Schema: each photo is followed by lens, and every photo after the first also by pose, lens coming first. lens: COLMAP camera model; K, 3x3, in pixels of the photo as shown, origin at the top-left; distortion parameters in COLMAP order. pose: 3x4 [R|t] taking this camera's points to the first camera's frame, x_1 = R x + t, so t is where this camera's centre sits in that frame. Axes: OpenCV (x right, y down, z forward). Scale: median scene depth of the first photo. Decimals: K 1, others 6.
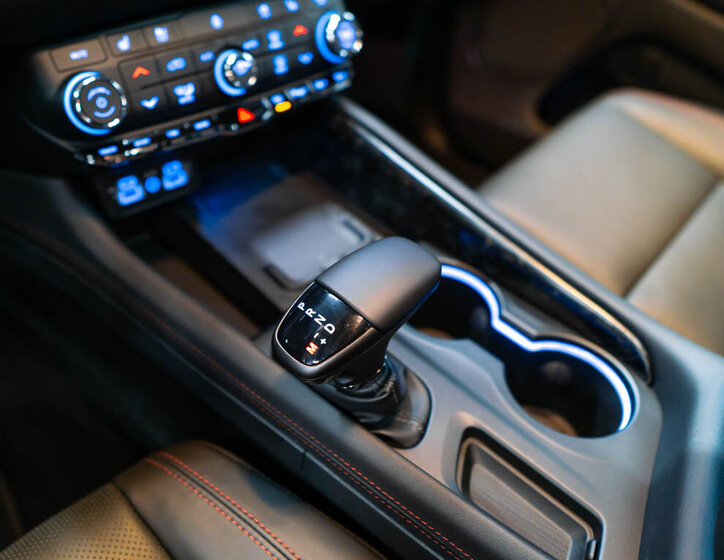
lens RADIAL K [[595.2, 0, 317.7], [0, 595.2, 279.4], [0, 0, 1]] dist [-0.006582, -0.001001]
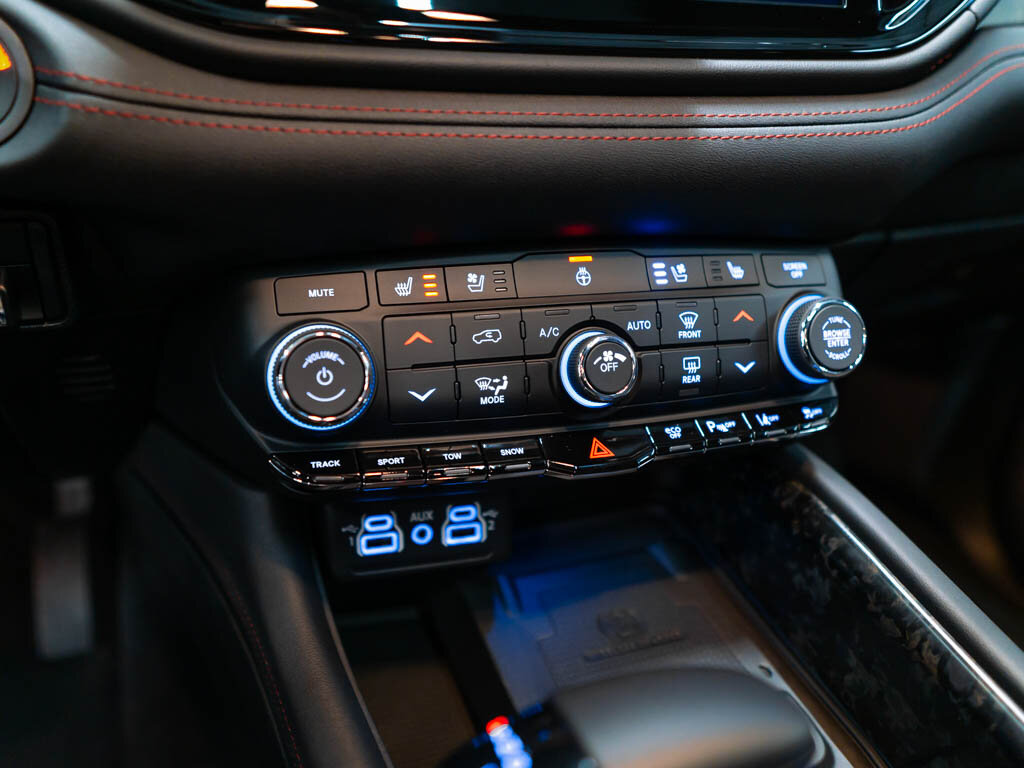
lens RADIAL K [[781.1, 0, 515.1], [0, 781.1, 384.6], [0, 0, 1]] dist [0.000412, -0.004133]
pose [[0.924360, 0.165990, -0.343521, 0.033233], [-0.267348, 0.924169, -0.272830, -0.127717], [0.272184, 0.344033, 0.898642, 0.365580]]
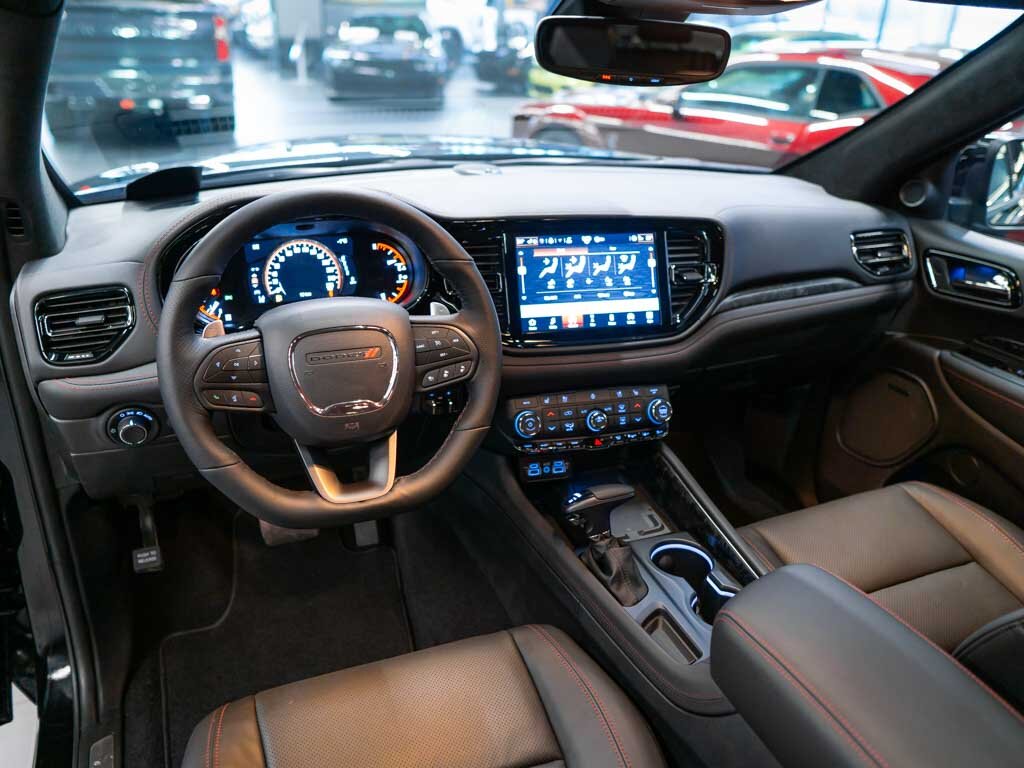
lens RADIAL K [[781.1, 0, 515.1], [0, 781.1, 384.6], [0, 0, 1]] dist [0.000412, -0.004133]
pose [[0.912302, 0.143196, -0.383666, 0.602365], [-0.267060, 0.918282, -0.292297, 0.382434], [0.310458, 0.369125, 0.875992, -1.437051]]
